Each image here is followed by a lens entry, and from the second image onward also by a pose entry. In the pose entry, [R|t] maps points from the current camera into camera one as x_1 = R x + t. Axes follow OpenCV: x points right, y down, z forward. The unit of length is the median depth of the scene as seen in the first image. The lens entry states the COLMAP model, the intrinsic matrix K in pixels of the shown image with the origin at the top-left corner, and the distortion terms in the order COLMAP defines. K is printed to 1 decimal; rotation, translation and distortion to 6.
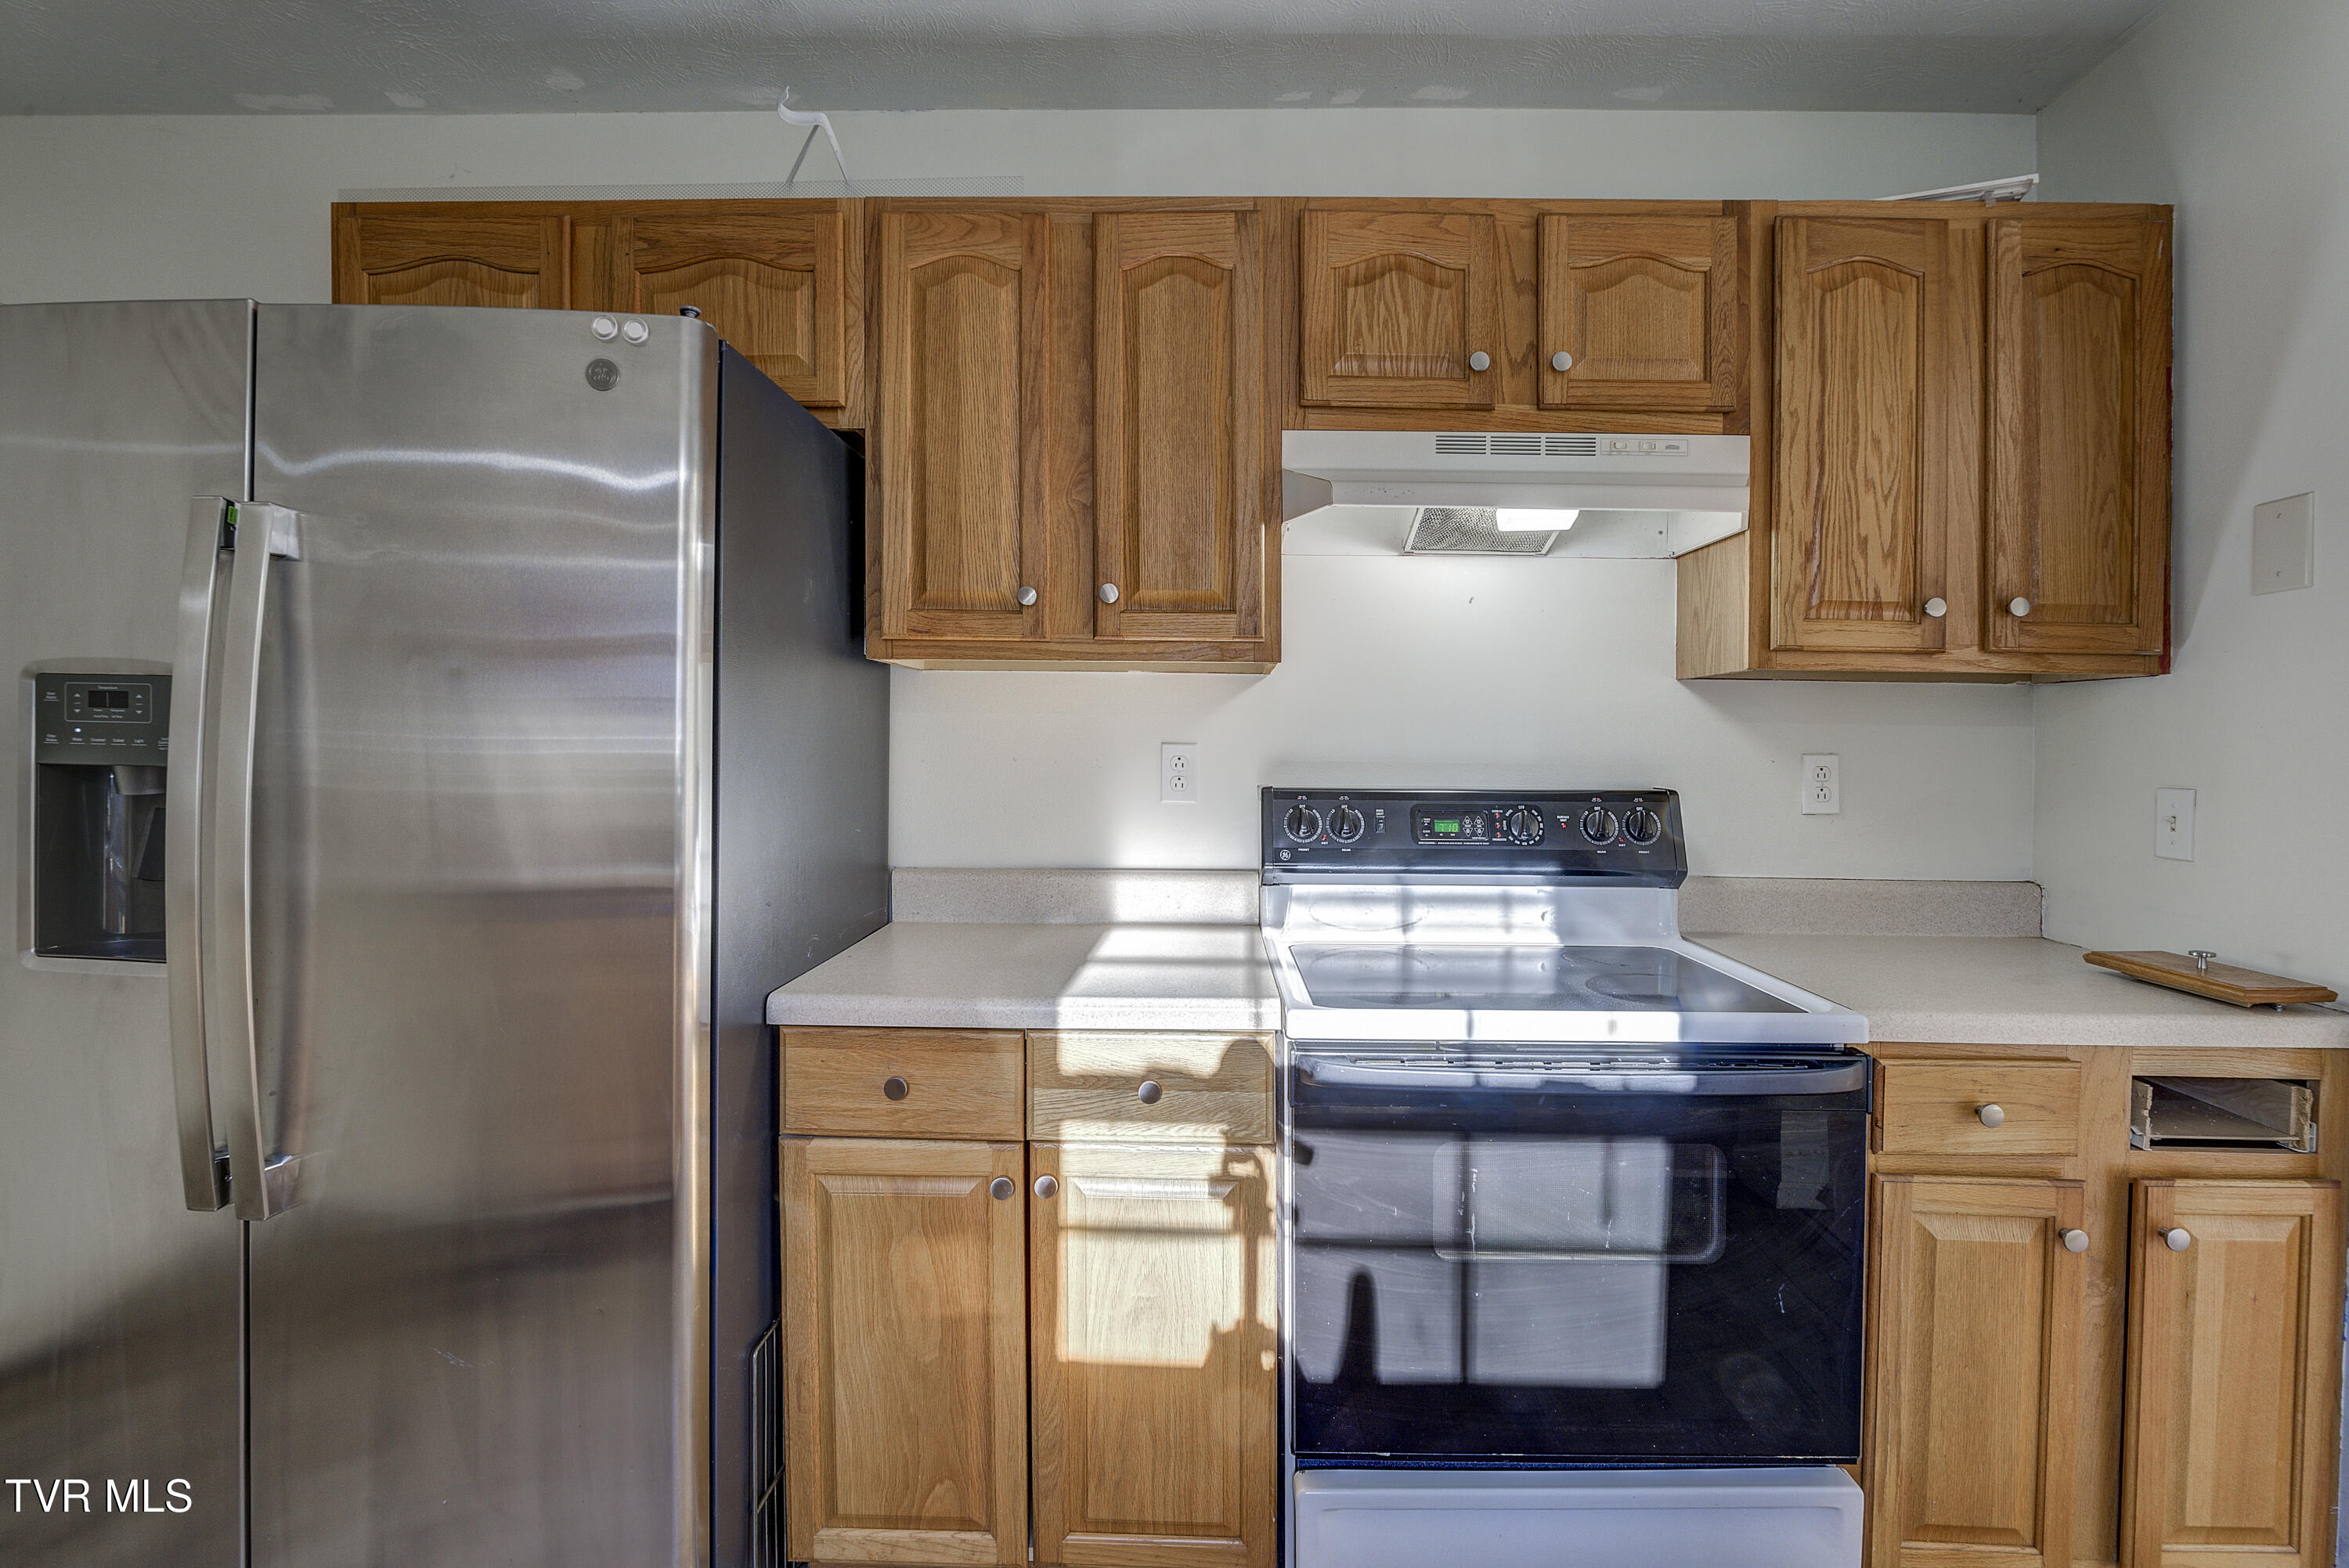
lens RADIAL K [[1131.3, 0, 1173.3], [0, 1131.3, 773.4], [0, 0, 1]] dist [-0.008719, -0.001218]
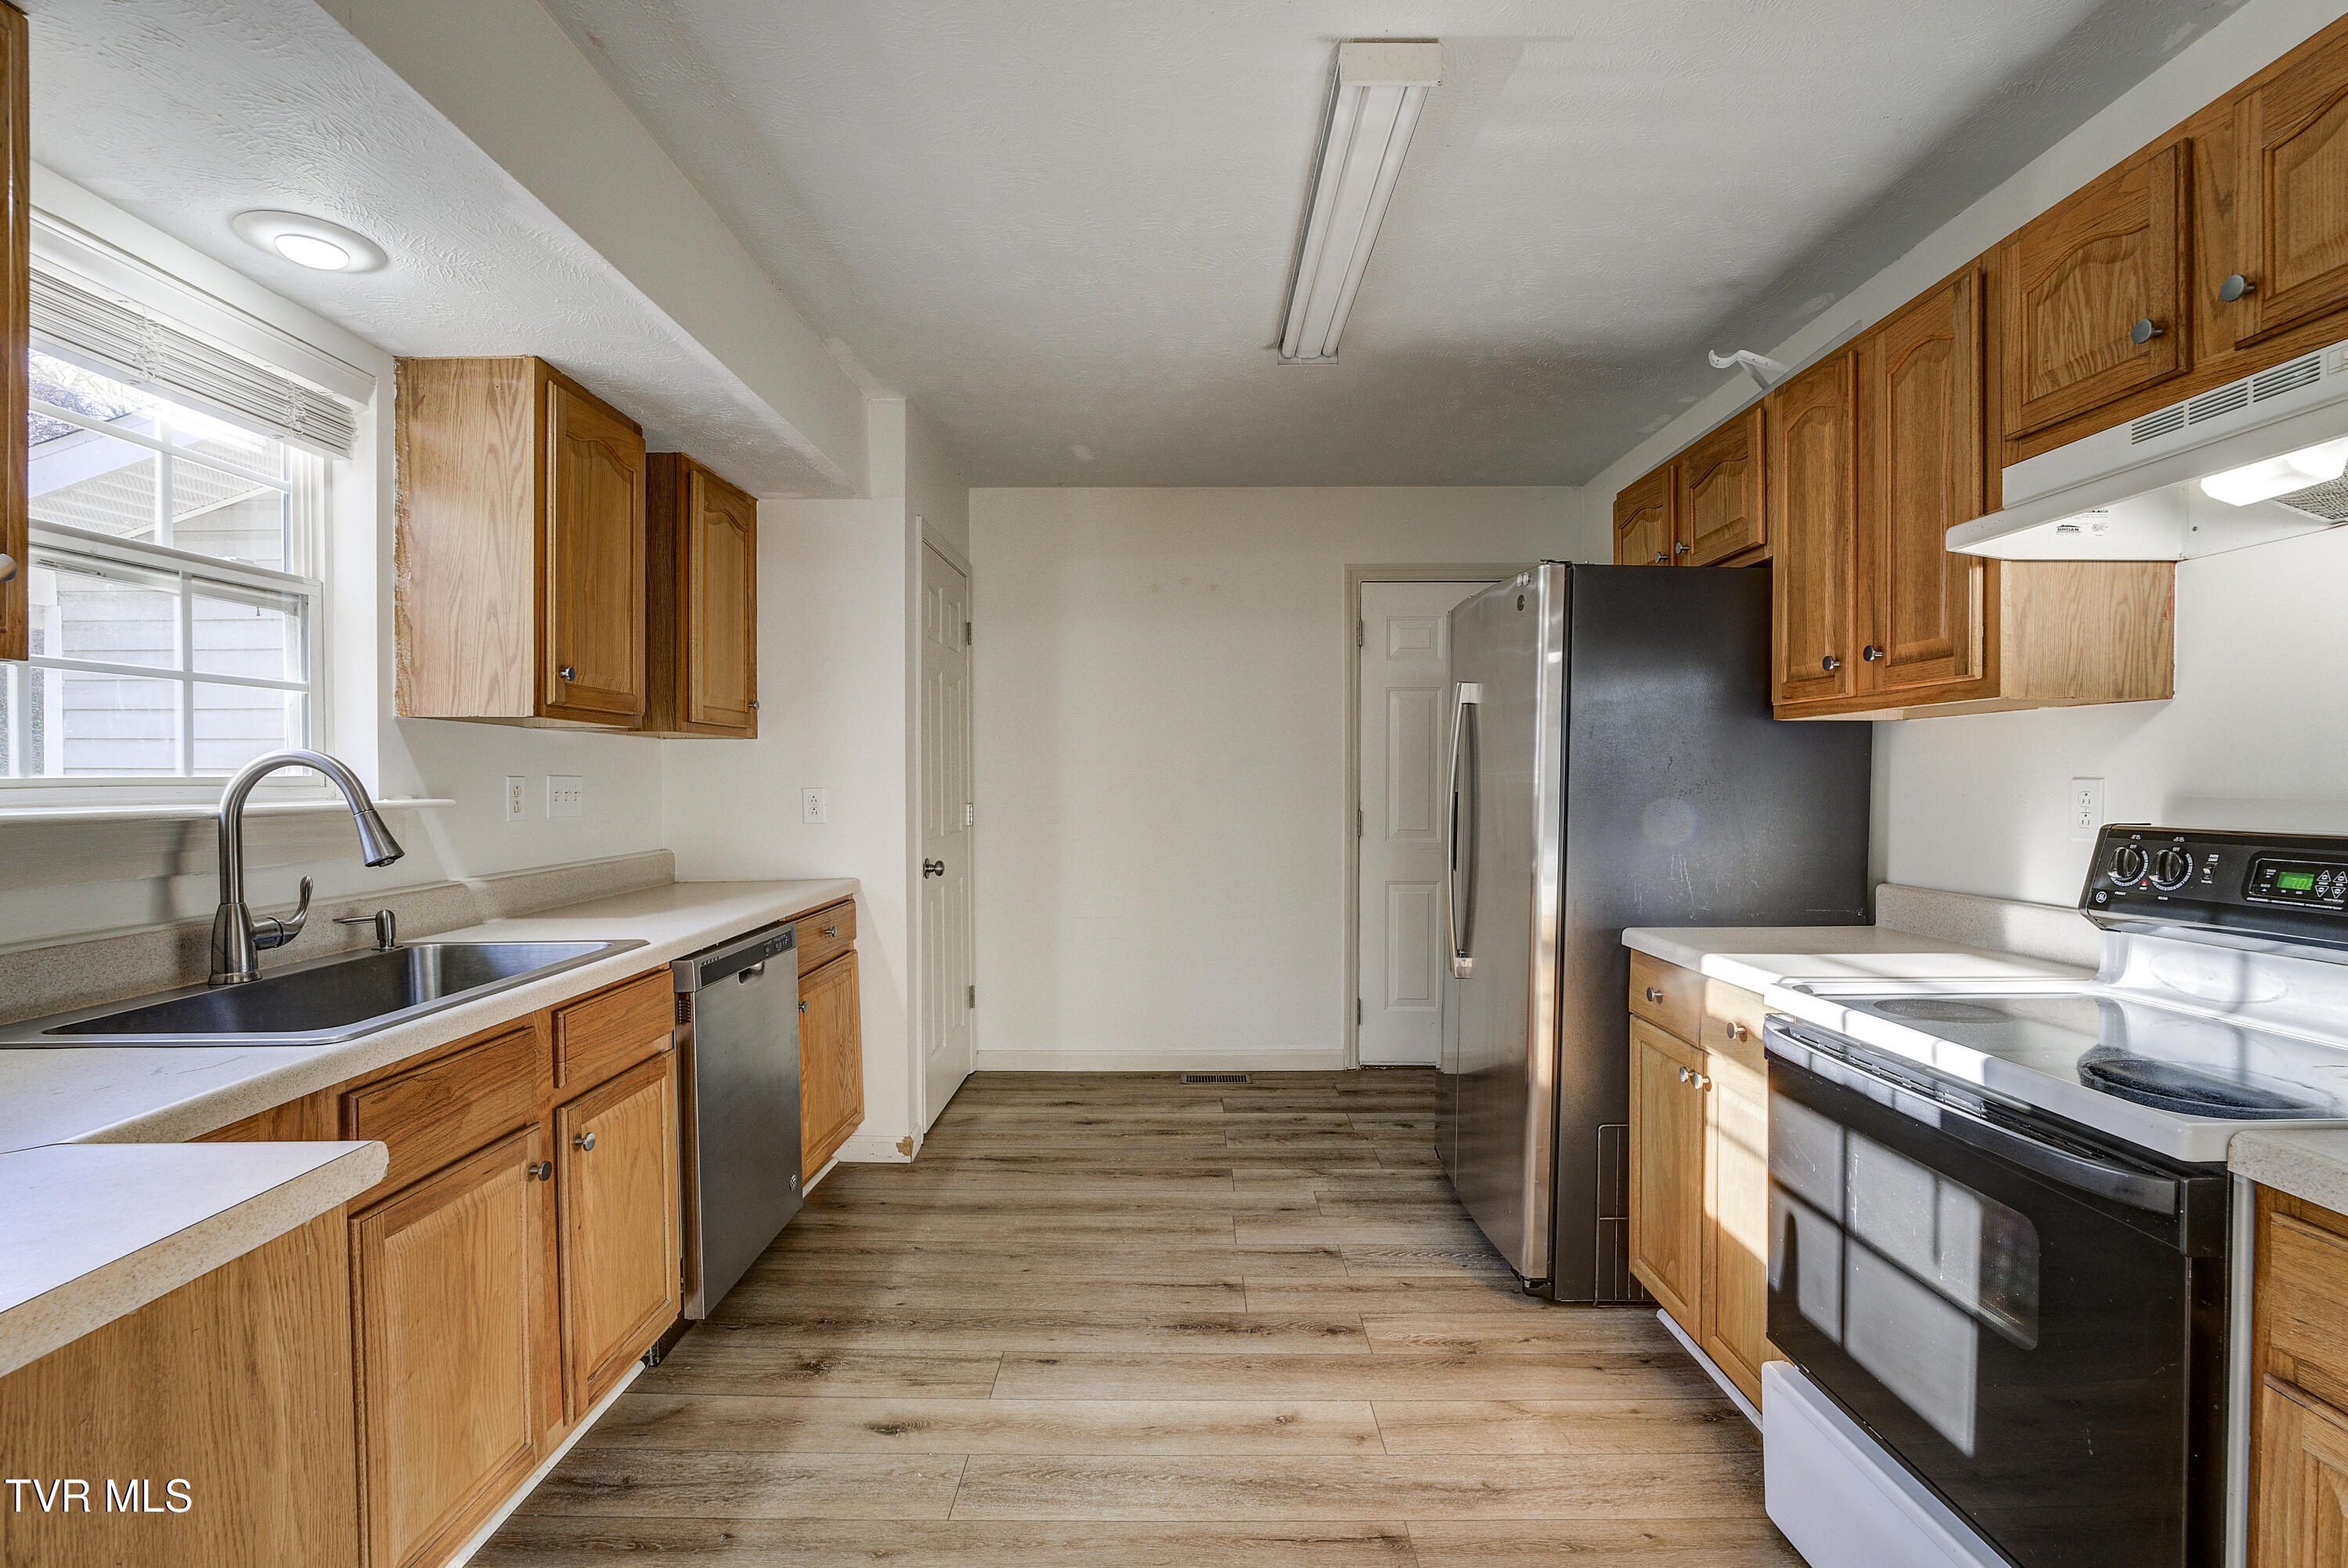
lens RADIAL K [[1130.8, 0, 1183.2], [0, 1130.8, 790.6], [0, 0, 1]] dist [-0.008719, -0.001218]
pose [[0.005586, -0.000042, -0.999984, 1.107564], [-0.016598, 0.999862, -0.000135, -0.002748], [0.999847, 0.016598, 0.005584, 0.266192]]
